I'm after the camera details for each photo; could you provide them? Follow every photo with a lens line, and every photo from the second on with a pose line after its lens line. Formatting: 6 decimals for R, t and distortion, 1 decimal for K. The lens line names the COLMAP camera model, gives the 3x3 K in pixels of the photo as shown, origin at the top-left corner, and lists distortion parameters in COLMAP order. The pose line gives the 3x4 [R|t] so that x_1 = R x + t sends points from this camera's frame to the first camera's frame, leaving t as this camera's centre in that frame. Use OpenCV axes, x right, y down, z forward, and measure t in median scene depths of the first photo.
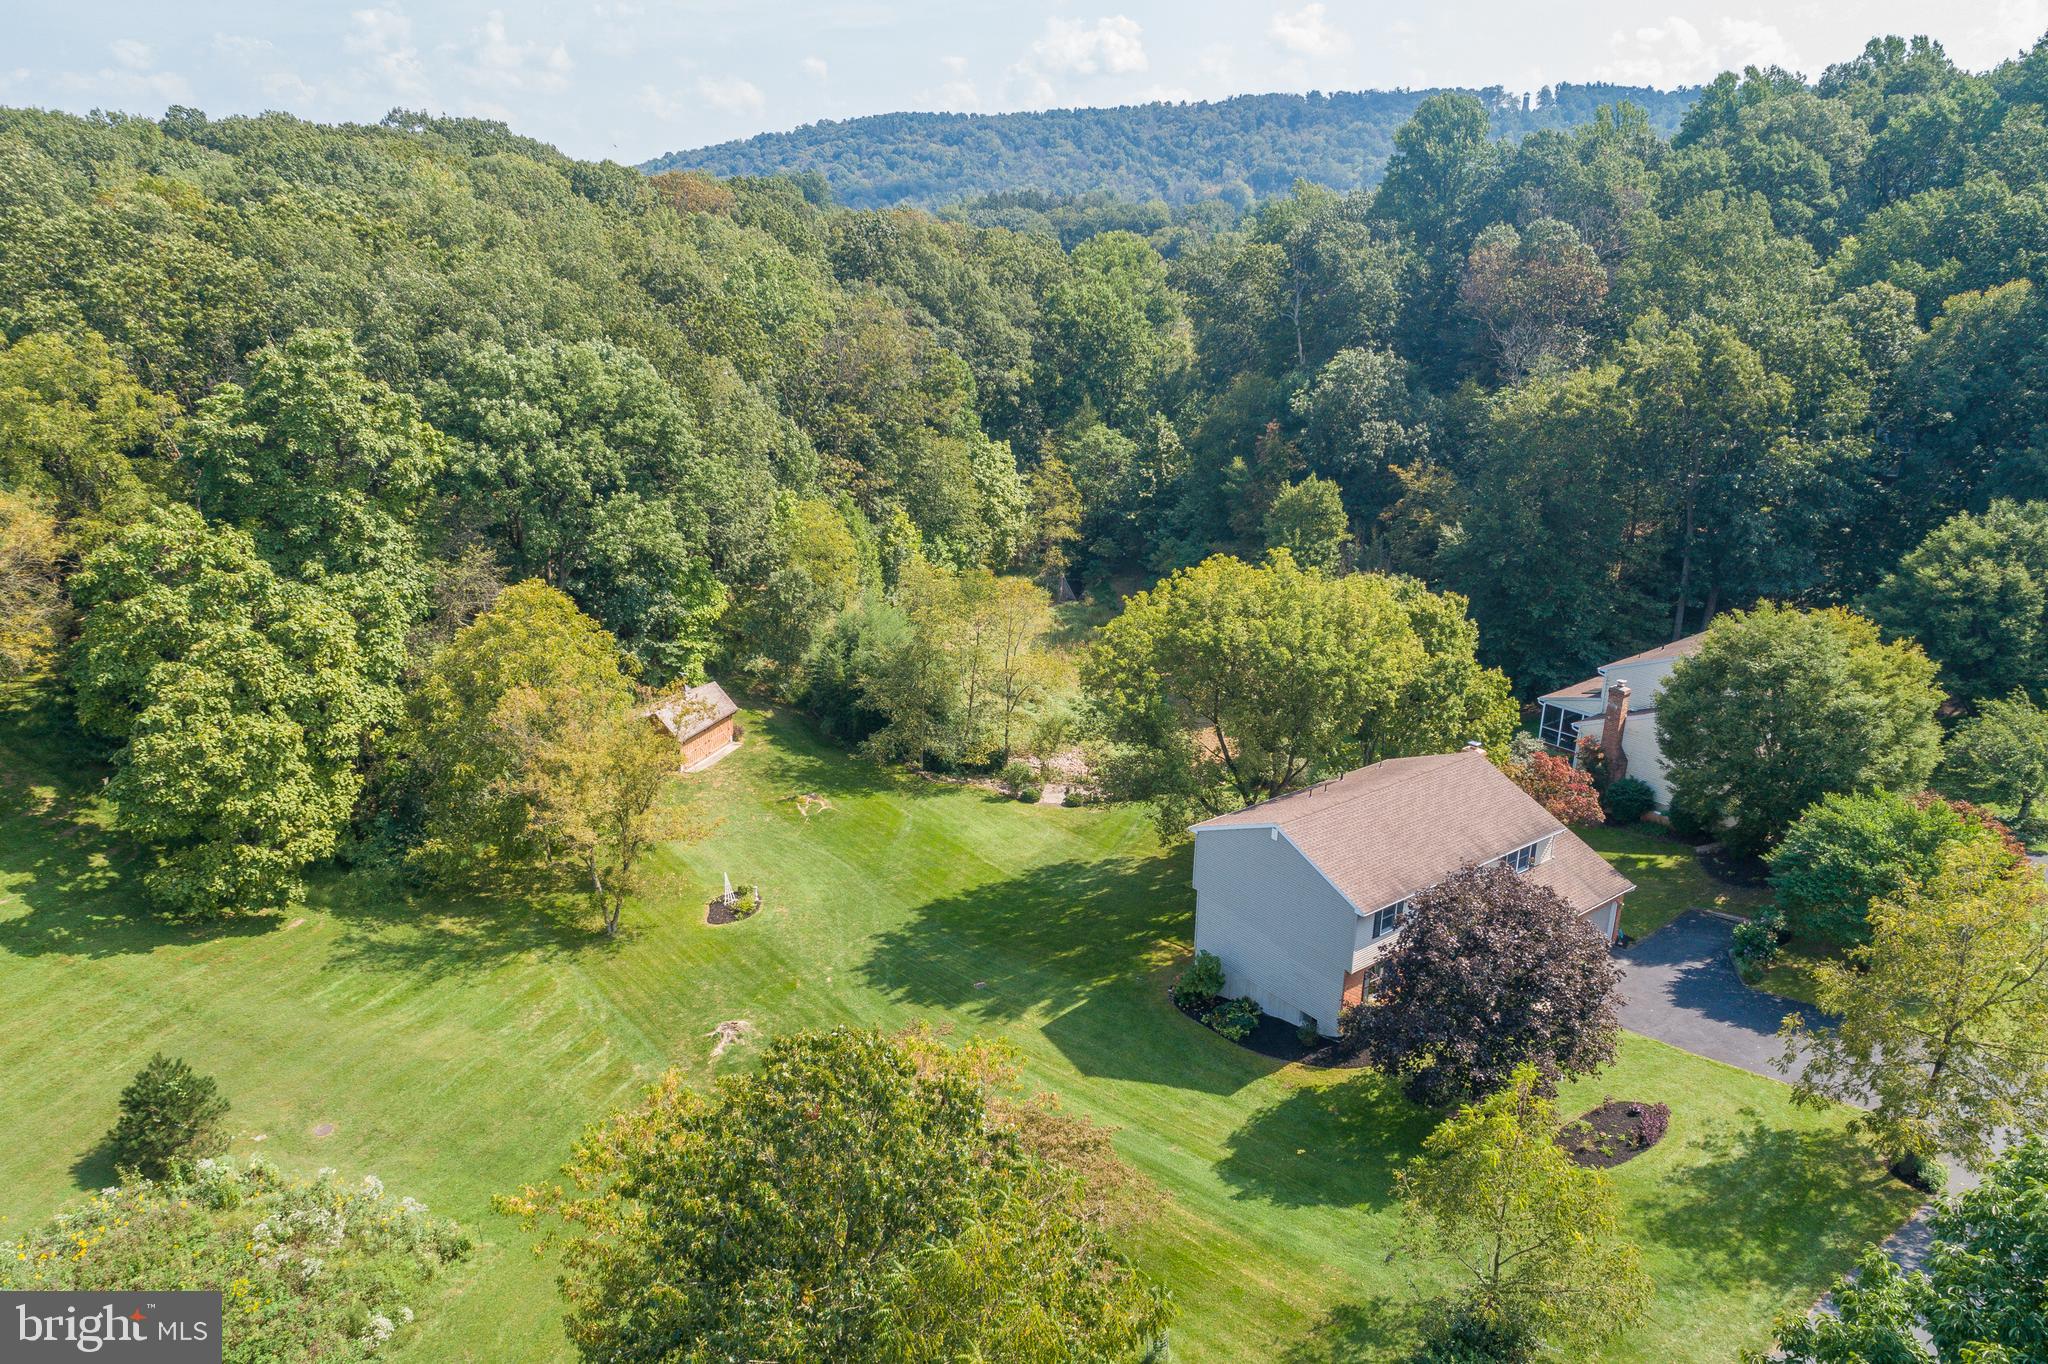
lens RADIAL K [[1371.2, 0, 1024.0], [0, 1371.2, 682.0], [0, 0, 1]] dist [-0.007845, 0.006915]
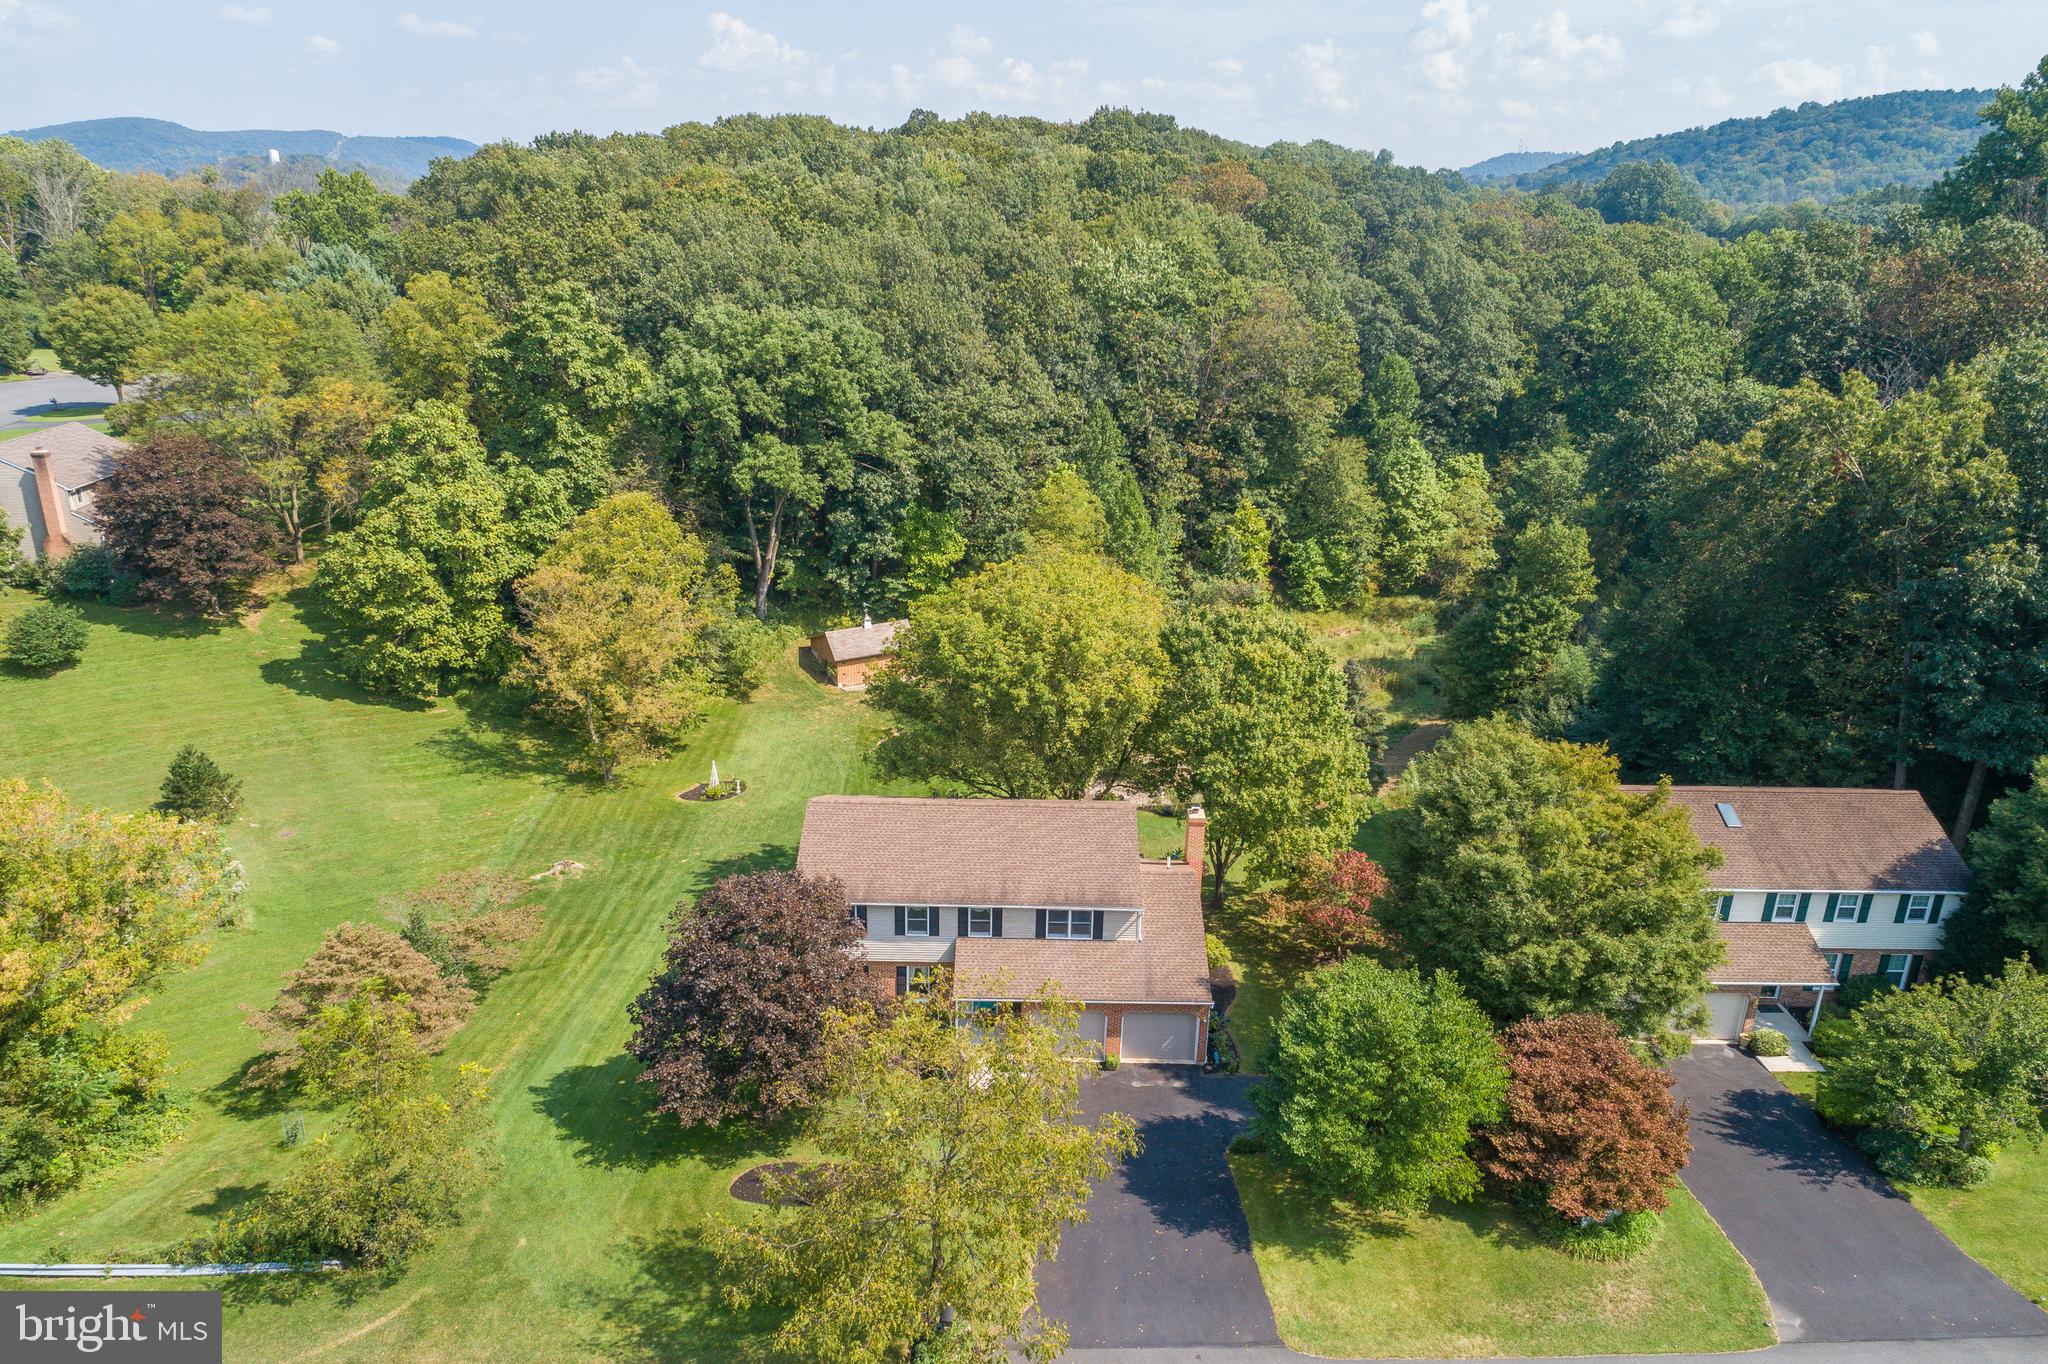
lens RADIAL K [[1371.2, 0, 1024.0], [0, 1371.2, 682.0], [0, 0, 1]] dist [-0.007845, 0.006915]
pose [[0.795629, 0.209851, -0.568276, 0.625980], [-0.206585, 0.975840, 0.071120, -0.062826], [0.569471, 0.060812, 0.819759, 0.183429]]
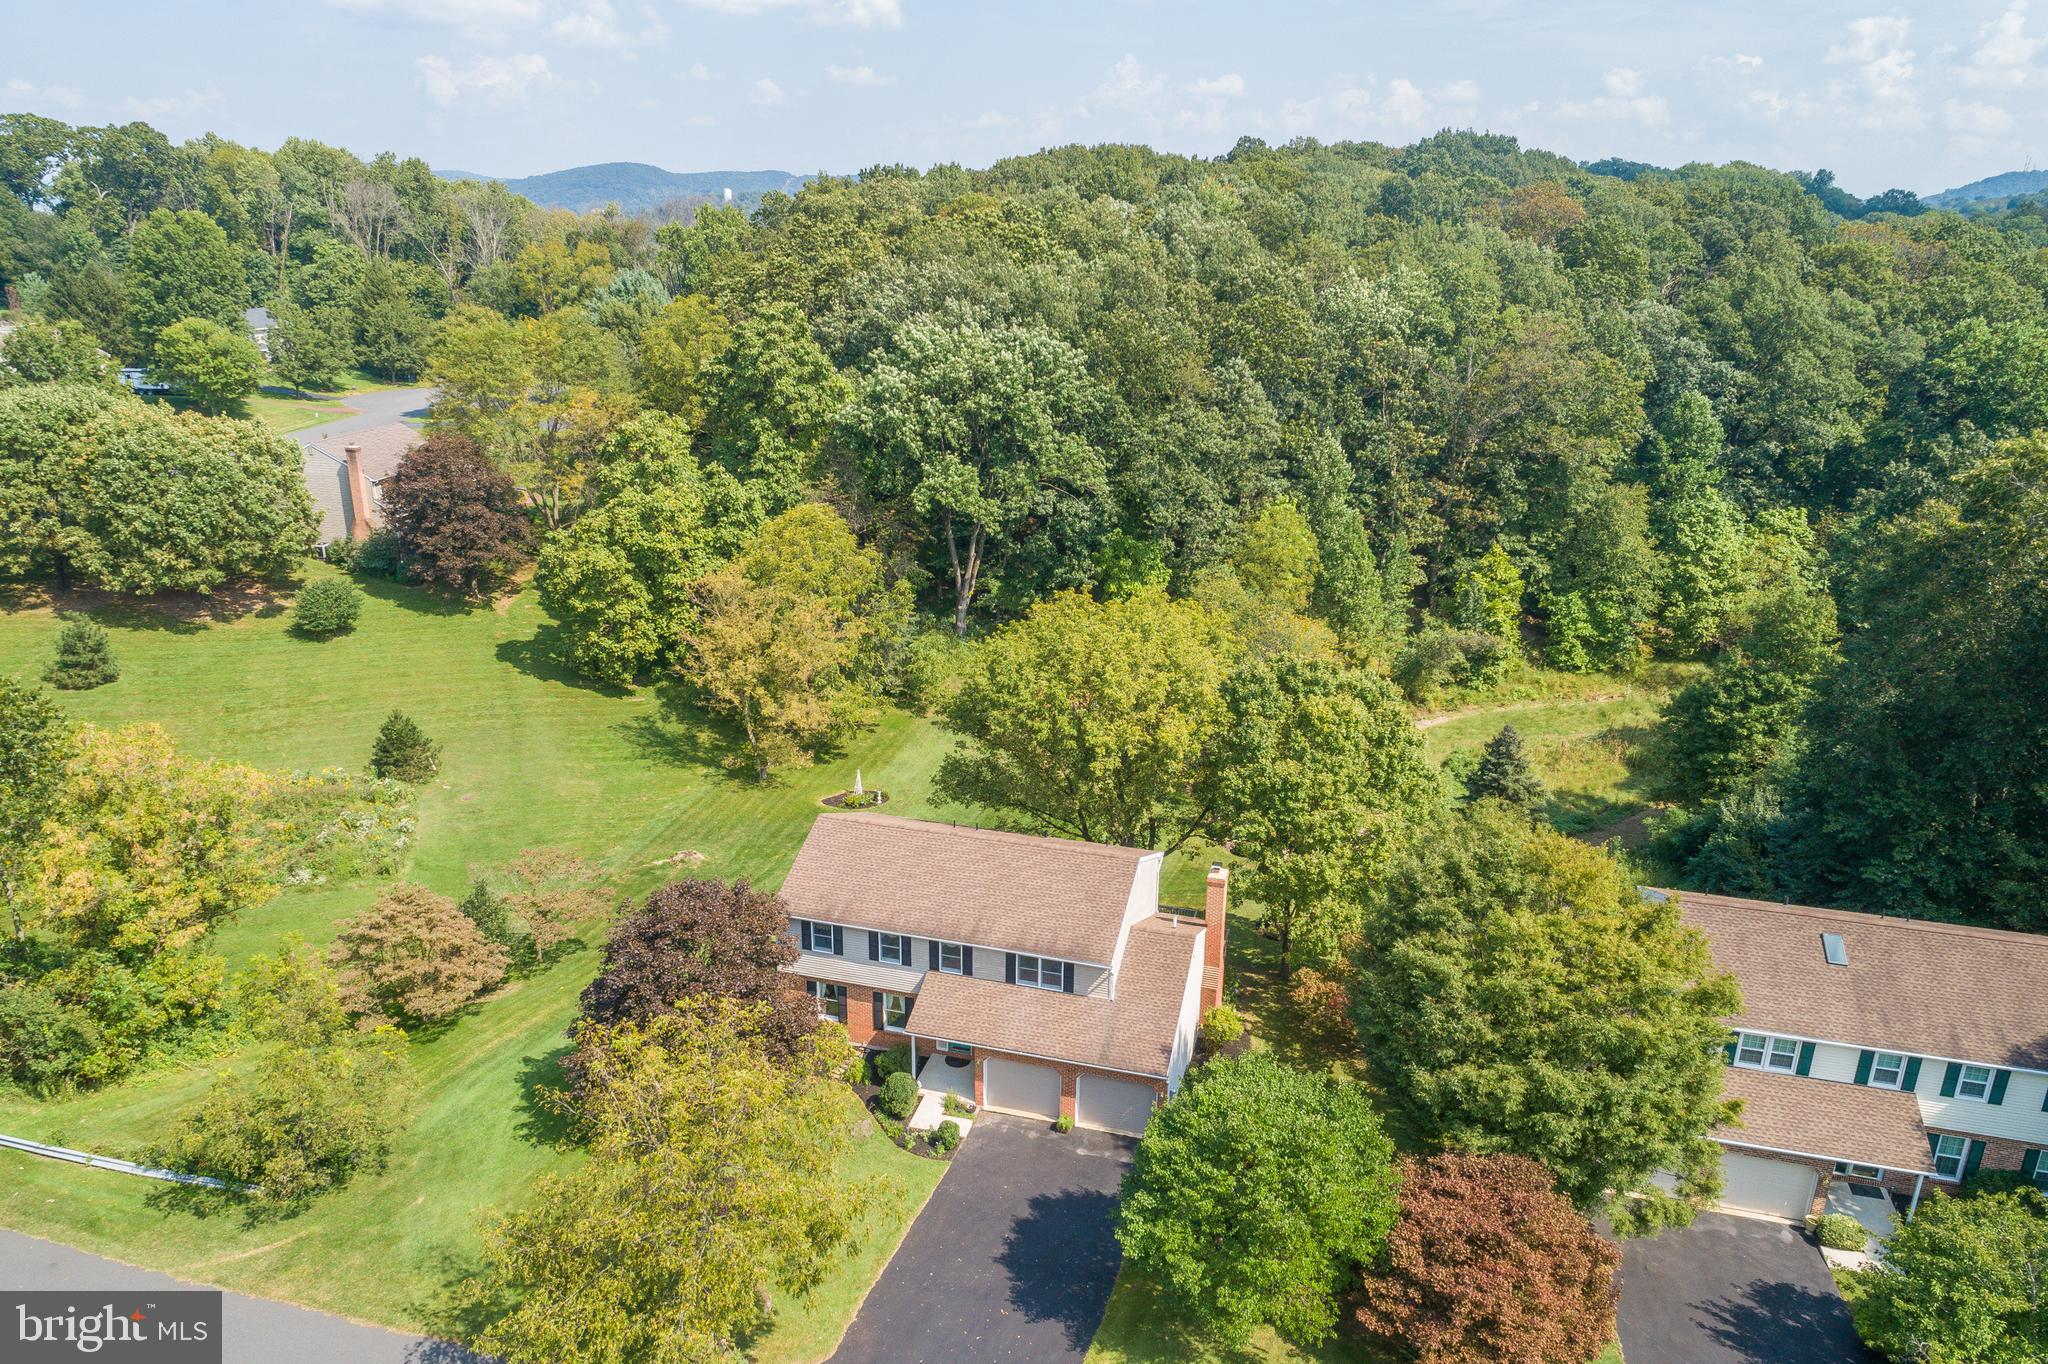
lens RADIAL K [[1371.2, 0, 1024.0], [0, 1371.2, 682.0], [0, 0, 1]] dist [-0.007845, 0.006915]
pose [[0.598775, 0.254906, -0.759270, 0.737334], [-0.262806, 0.958044, 0.114386, -0.106438], [0.756572, 0.131049, 0.640644, 0.324333]]
